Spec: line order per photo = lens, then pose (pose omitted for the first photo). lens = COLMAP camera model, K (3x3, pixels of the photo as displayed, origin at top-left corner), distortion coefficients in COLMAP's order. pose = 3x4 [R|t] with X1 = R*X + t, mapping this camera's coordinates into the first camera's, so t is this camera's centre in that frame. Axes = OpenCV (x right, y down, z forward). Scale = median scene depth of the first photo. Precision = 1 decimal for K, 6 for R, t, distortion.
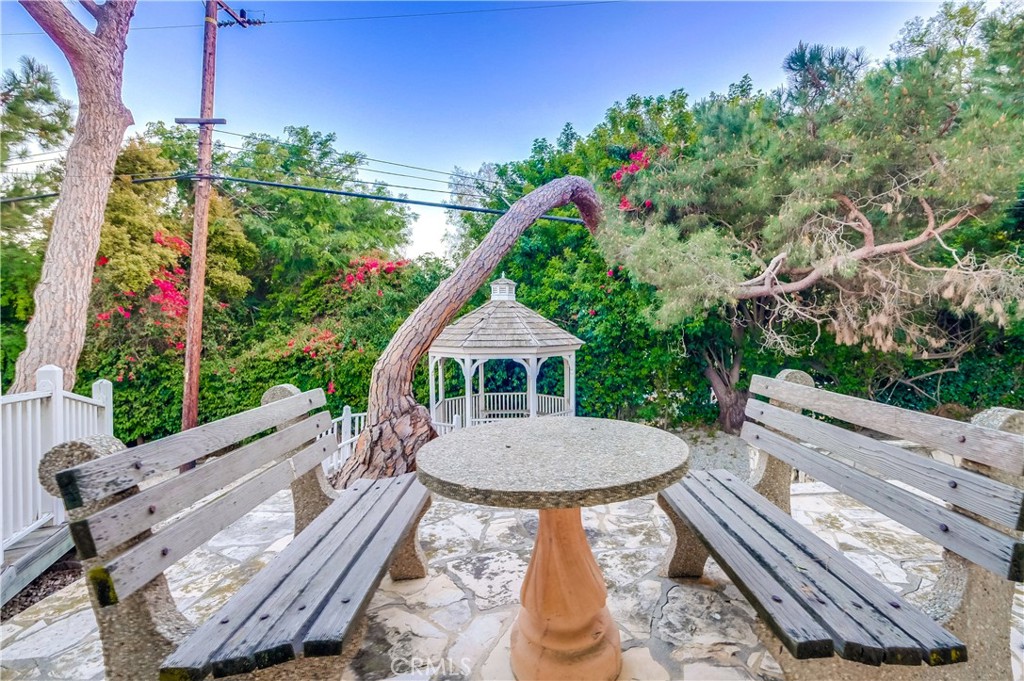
lens RADIAL K [[449.2, 0, 535.8], [0, 449.2, 332.7], [0, 0, 1]] dist [0.019784, 0.000246]
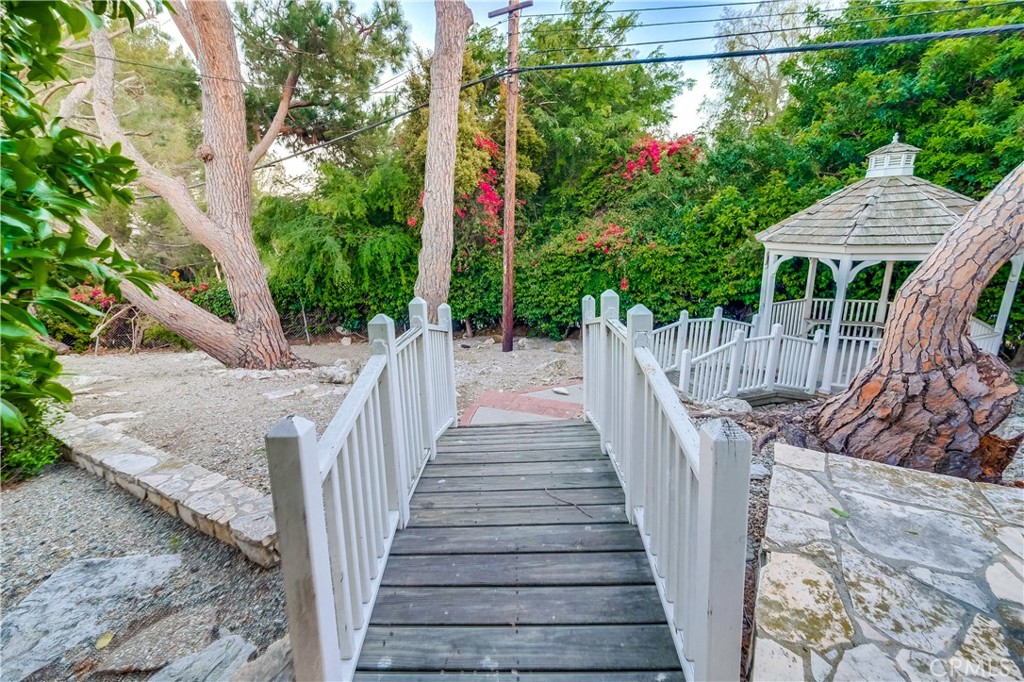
lens RADIAL K [[436.0, 0, 511.2], [0, 436.0, 328.5], [0, 0, 1]] dist [0.020163, 0.000047]
pose [[0.873335, 0.091736, -0.478404, -0.197835], [0.026822, 0.971561, 0.235265, -0.015034], [0.486381, -0.218297, 0.846038, 0.040475]]
